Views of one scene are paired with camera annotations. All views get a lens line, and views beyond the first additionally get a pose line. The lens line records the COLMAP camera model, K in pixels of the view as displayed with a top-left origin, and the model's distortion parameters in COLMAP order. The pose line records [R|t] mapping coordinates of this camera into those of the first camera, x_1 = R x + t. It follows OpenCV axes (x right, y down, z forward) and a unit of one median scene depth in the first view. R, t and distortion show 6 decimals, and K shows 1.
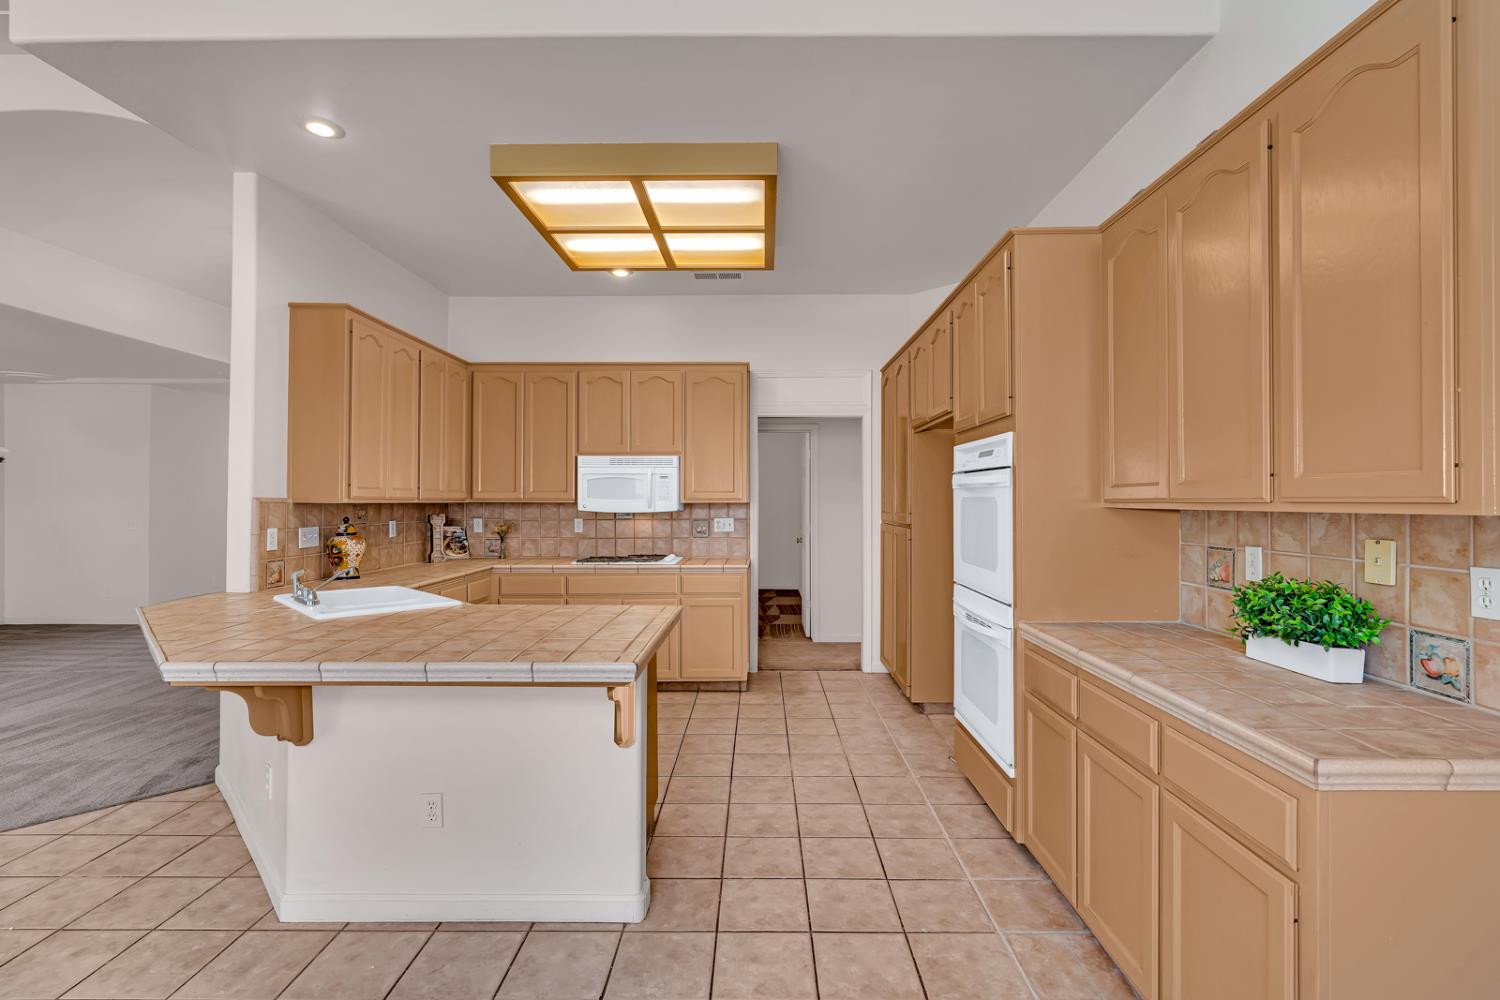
lens RADIAL K [[677.0, 0, 757.8], [0, 677.0, 497.2], [0, 0, 1]] dist [-0.011333, 0.004798]
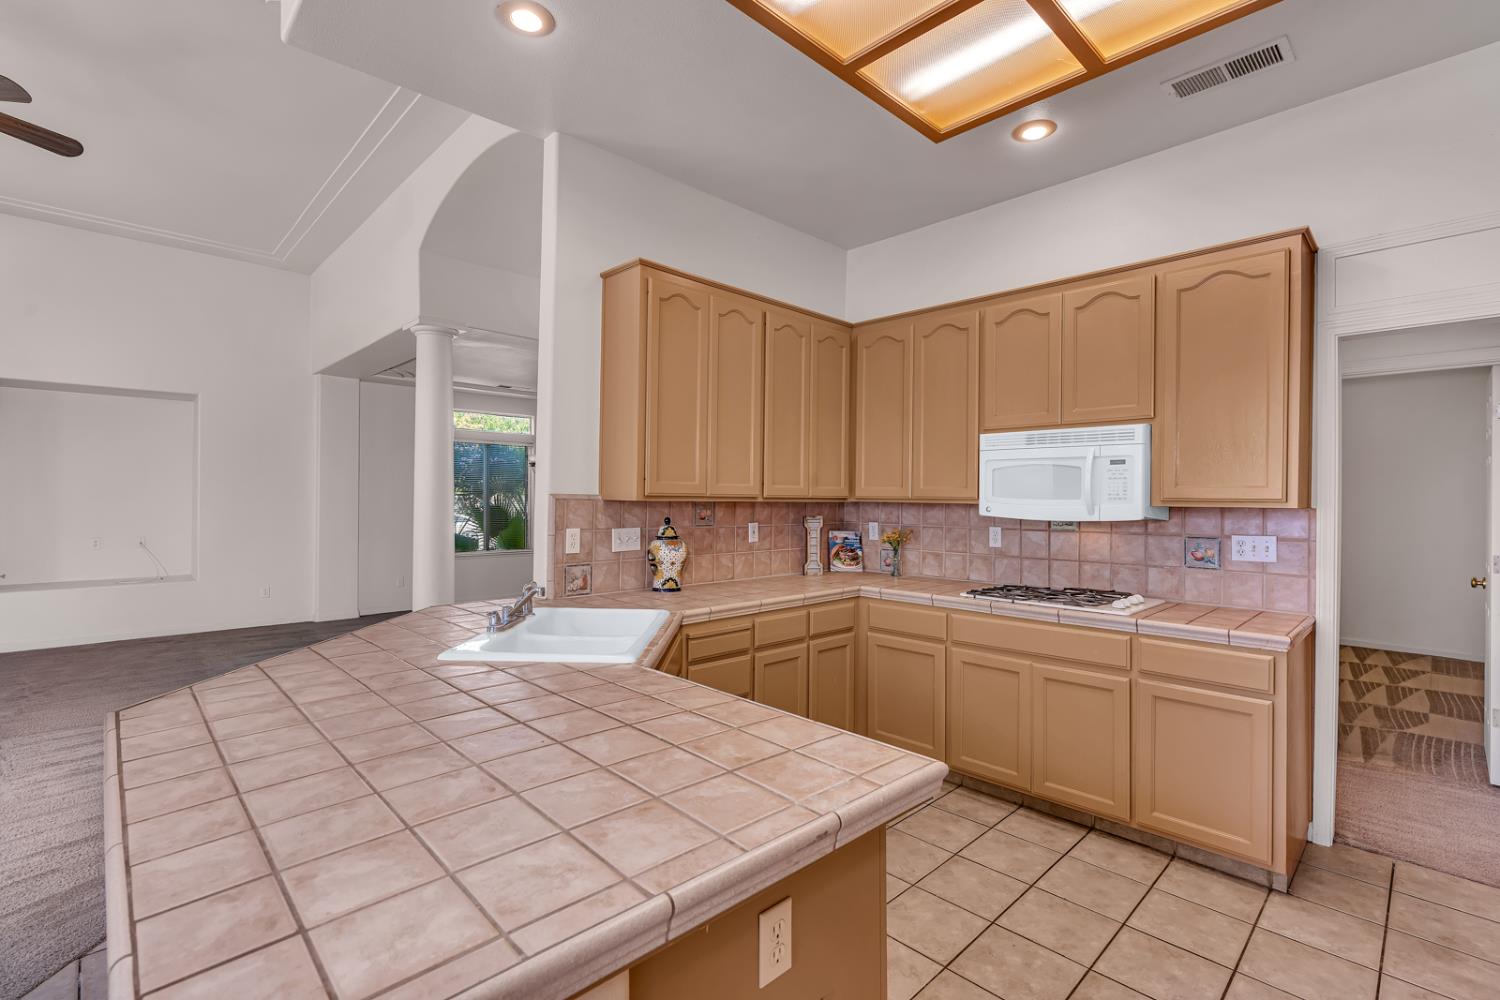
lens RADIAL K [[677.0, 0, 757.8], [0, 677.0, 497.2], [0, 0, 1]] dist [-0.011333, 0.004798]
pose [[0.705372, 0.005380, -0.708817, 0.065301], [-0.005433, 0.999983, 0.002184, 0.001551], [0.708816, 0.002311, 0.705389, 0.445034]]
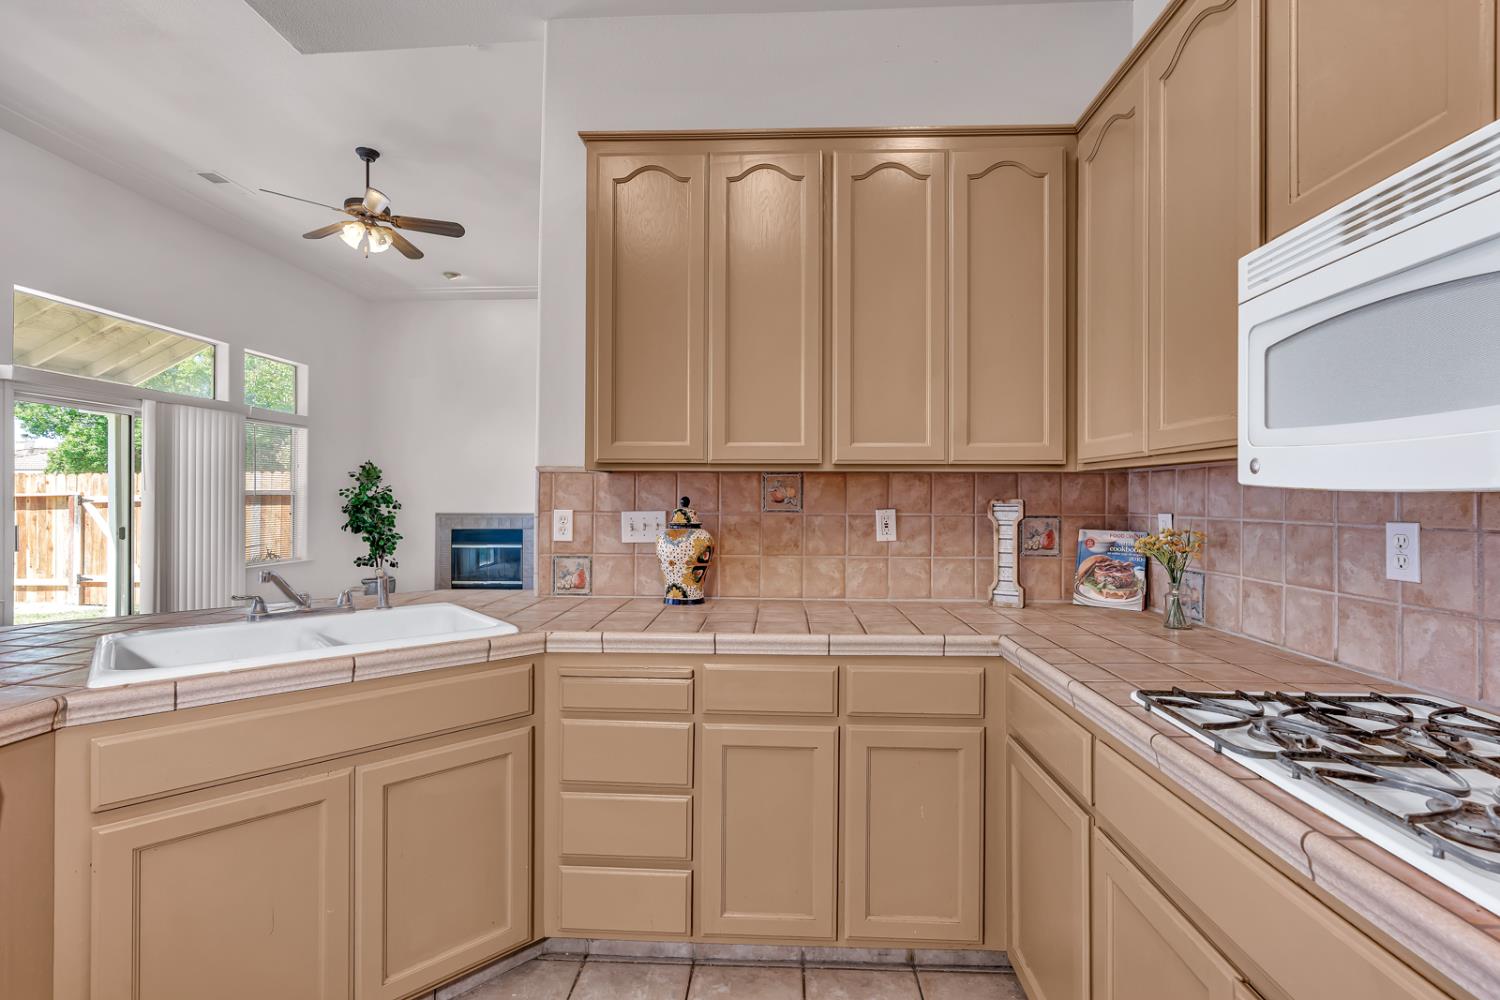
lens RADIAL K [[677.0, 0, 757.8], [0, 677.0, 497.2], [0, 0, 1]] dist [-0.011333, 0.004798]
pose [[-0.037618, -0.002356, -0.999289, -0.022204], [0.001676, 0.999996, -0.002420, 0.028841], [0.999291, -0.001765, -0.037614, 1.002416]]
